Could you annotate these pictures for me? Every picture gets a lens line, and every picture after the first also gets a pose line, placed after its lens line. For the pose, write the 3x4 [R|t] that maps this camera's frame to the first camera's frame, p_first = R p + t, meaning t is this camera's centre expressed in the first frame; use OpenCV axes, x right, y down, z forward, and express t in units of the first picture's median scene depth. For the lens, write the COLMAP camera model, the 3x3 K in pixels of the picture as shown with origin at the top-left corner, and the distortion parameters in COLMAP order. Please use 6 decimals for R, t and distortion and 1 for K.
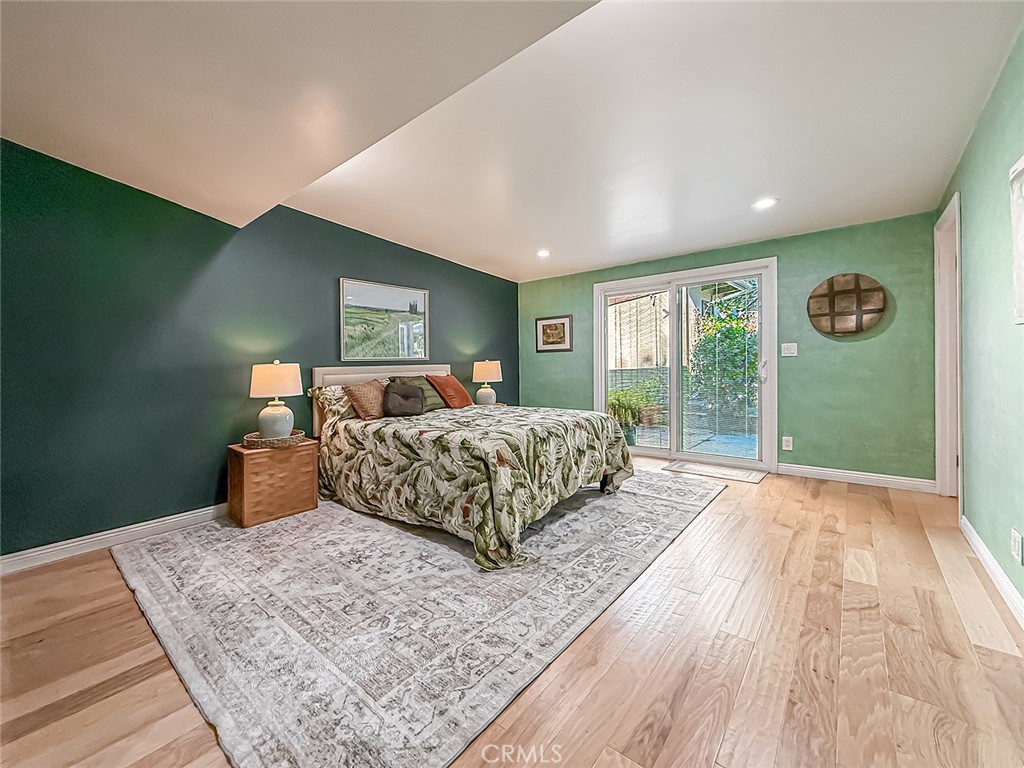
lens RADIAL K [[417.8, 0, 509.1], [0, 417.8, 367.6], [0, 0, 1]] dist [-0.000412, 0.000147]
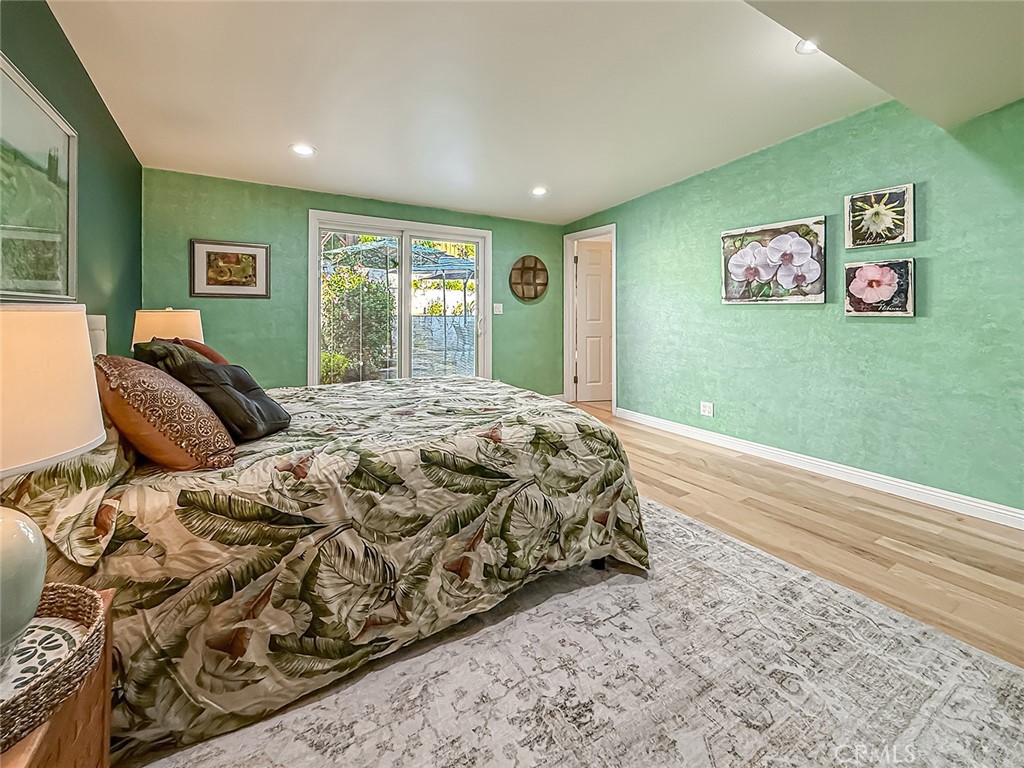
lens RADIAL K [[437.1, 0, 509.4], [0, 437.1, 315.4], [0, 0, 1]] dist [-0.000178, 0.000172]
pose [[0.330257, 0.017406, 0.943730, -0.732030], [-0.003340, 0.999845, -0.017272, -0.001219], [-0.943885, 0.002552, 0.330264, 0.740656]]
